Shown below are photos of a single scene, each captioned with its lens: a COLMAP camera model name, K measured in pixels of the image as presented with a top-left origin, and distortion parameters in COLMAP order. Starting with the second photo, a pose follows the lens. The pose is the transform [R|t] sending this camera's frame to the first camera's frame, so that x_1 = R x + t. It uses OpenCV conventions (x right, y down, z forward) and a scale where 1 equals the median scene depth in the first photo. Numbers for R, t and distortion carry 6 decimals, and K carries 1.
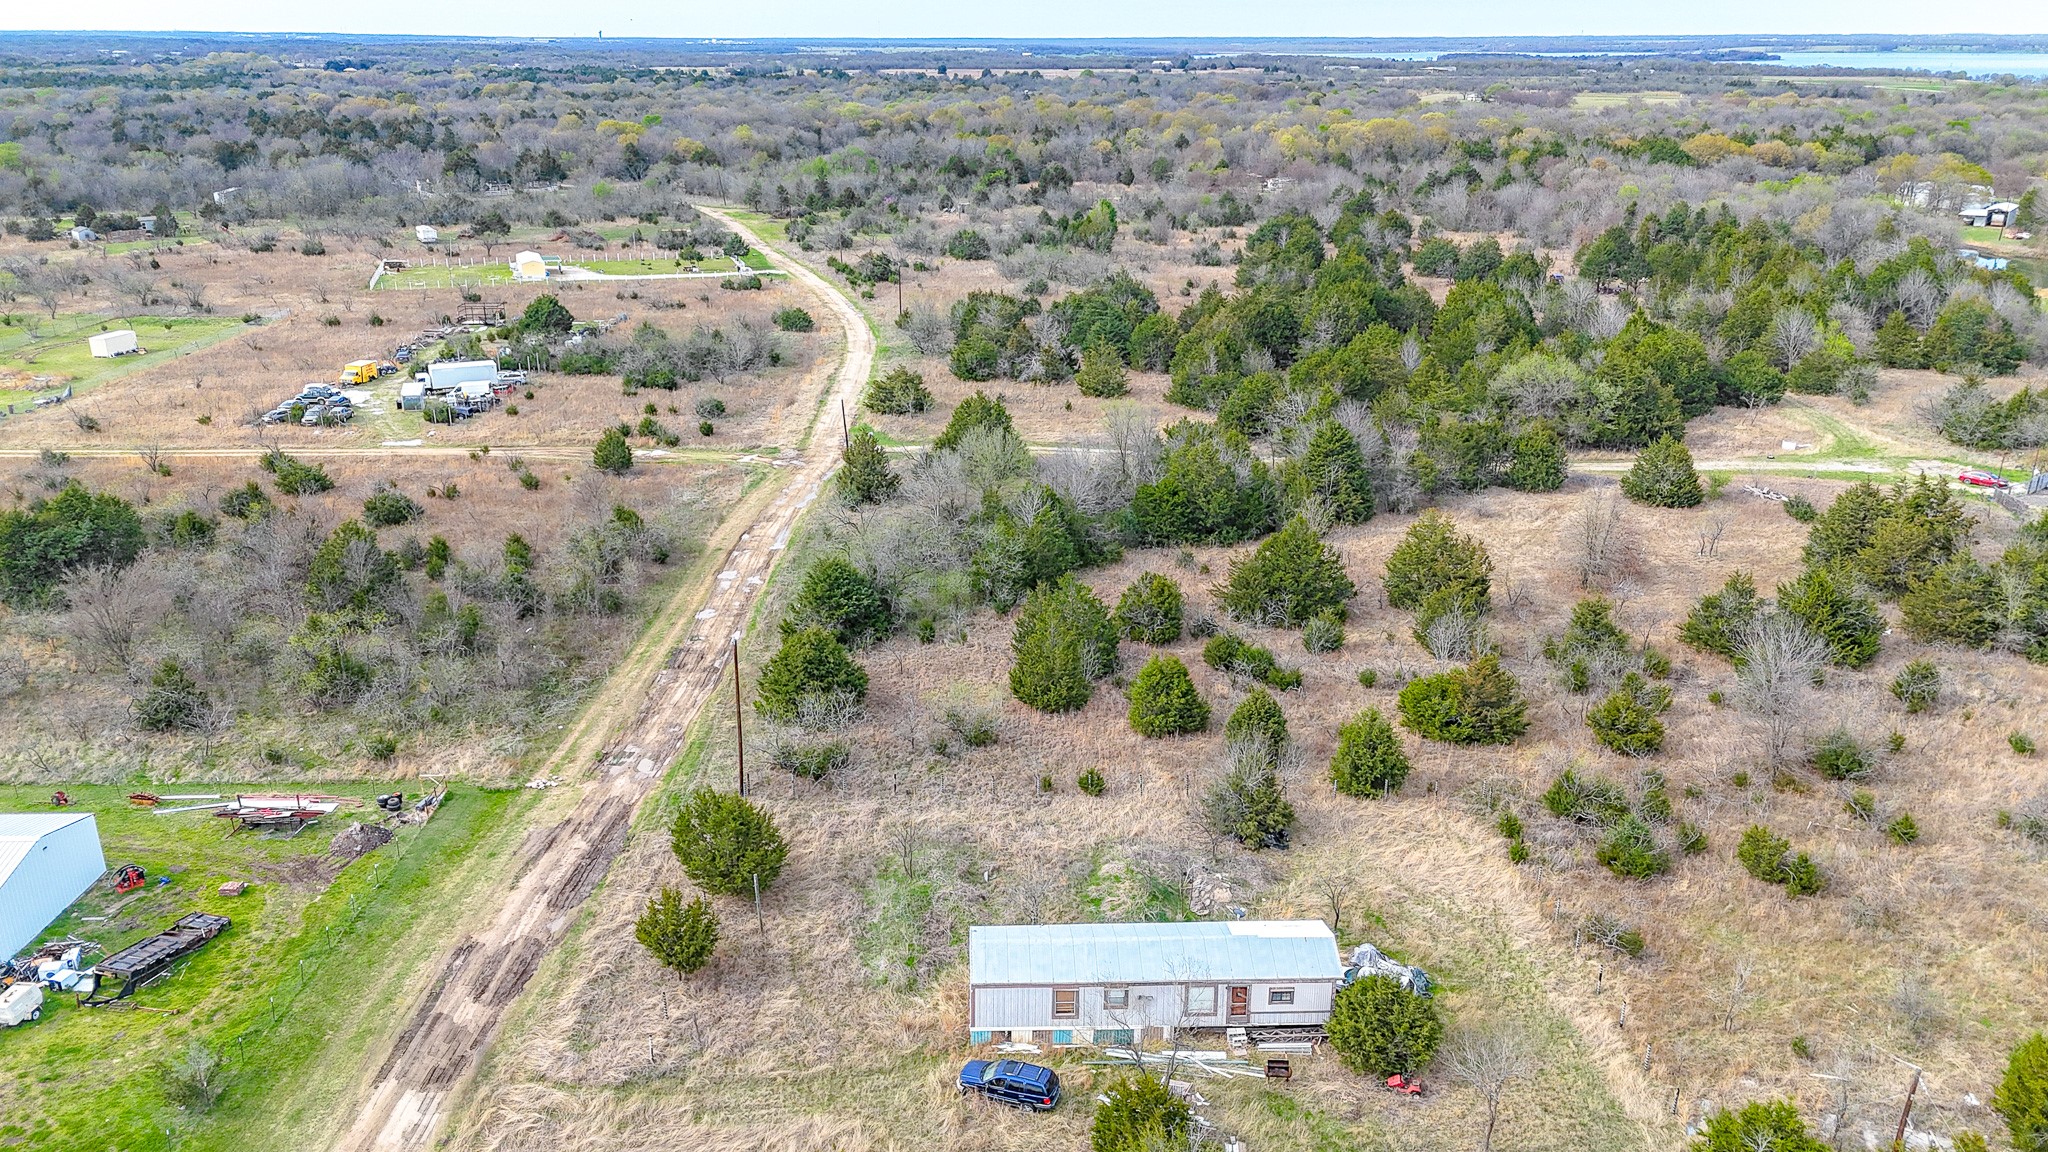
lens RADIAL K [[1510.0, 0, 1024.0], [0, 1510.0, 576.0], [0, 0, 1]] dist [0.068189, -0.058807]
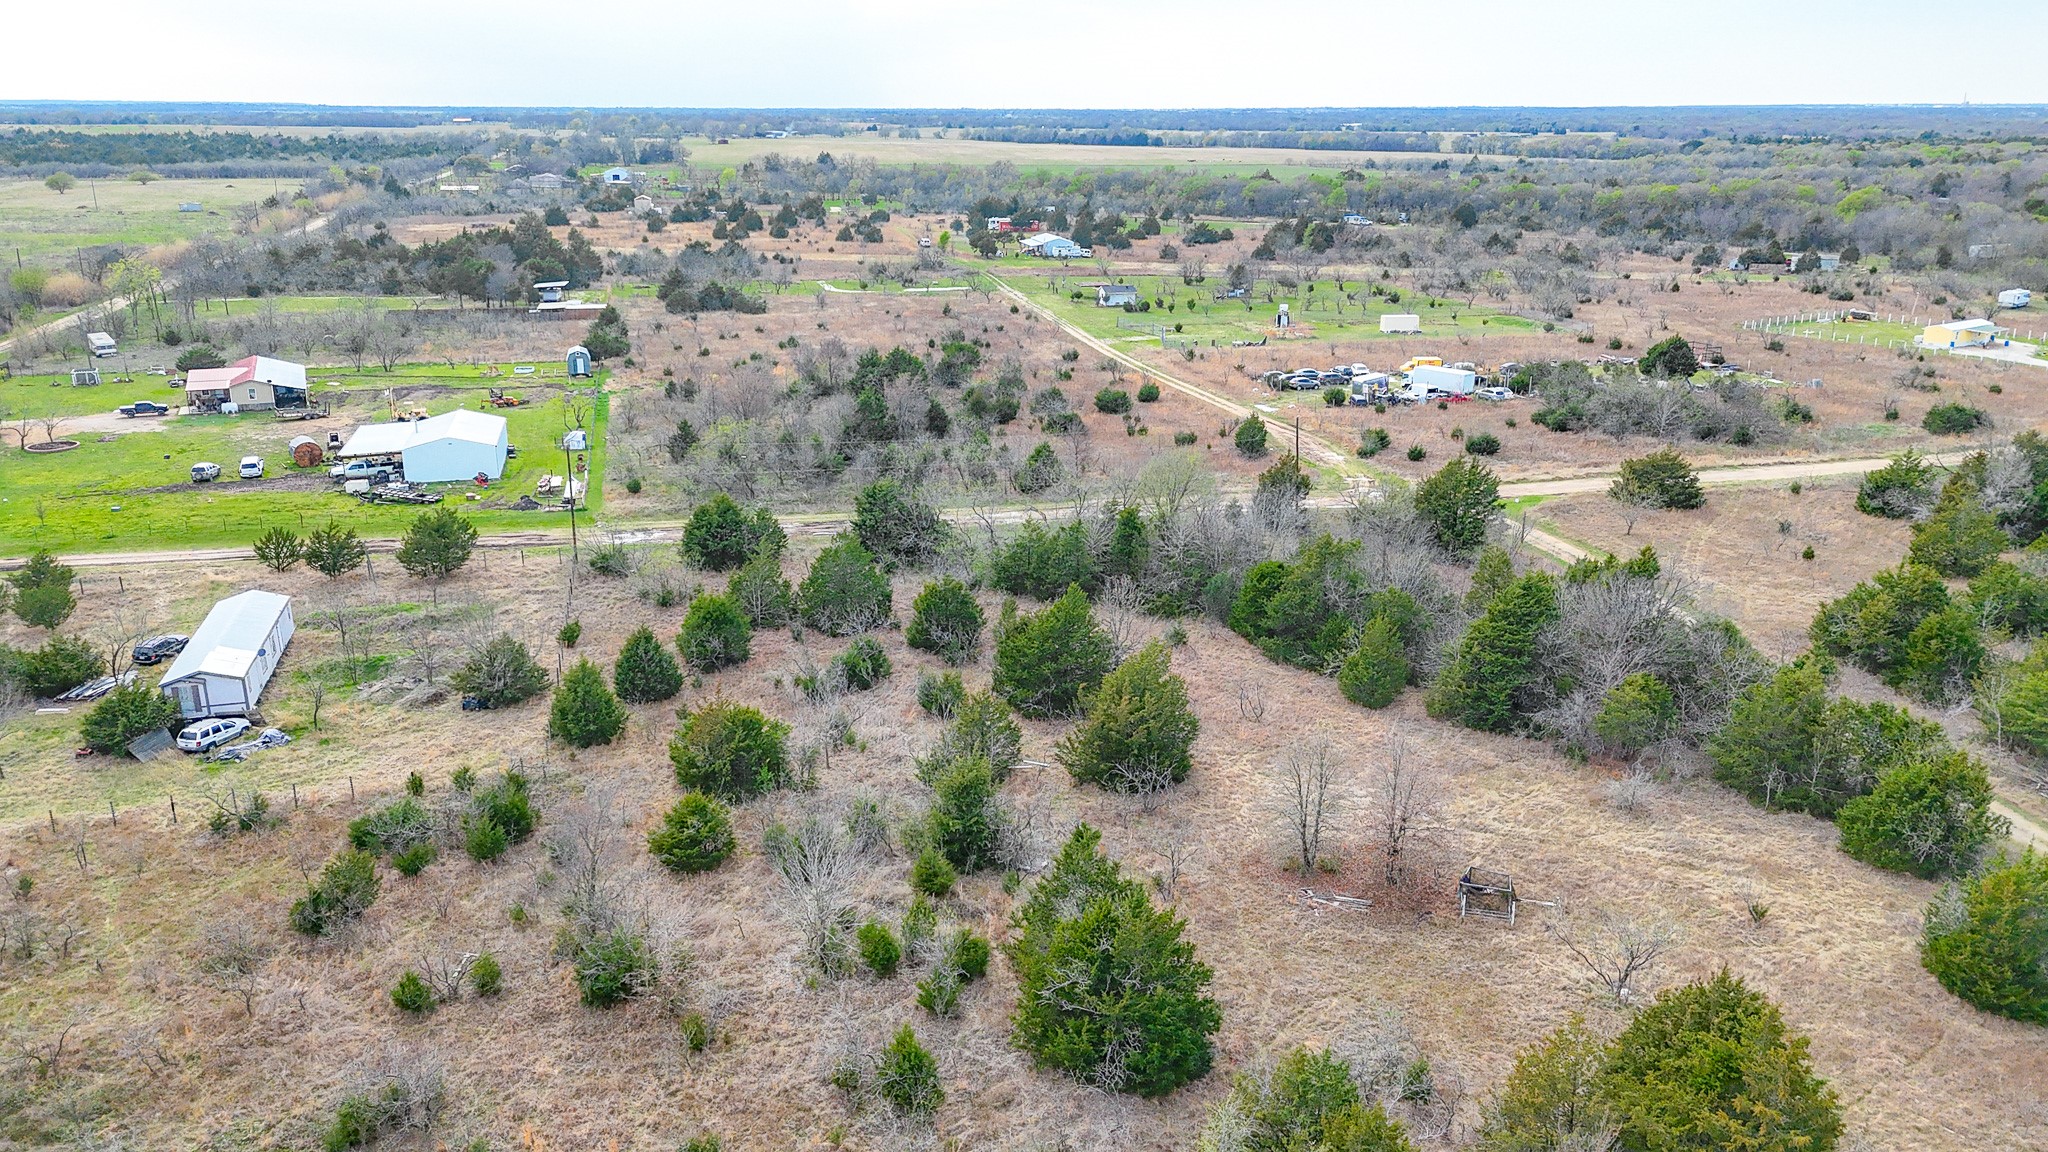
lens RADIAL K [[1514.4, 0, 1024.0], [0, 1514.4, 576.0], [0, 0, 1]] dist [0.097989, -0.140189]
pose [[0.236532, 0.285036, -0.928874, 0.746000], [-0.326311, 0.923780, 0.200380, -0.159344], [0.915190, 0.255706, 0.311514, 0.572945]]
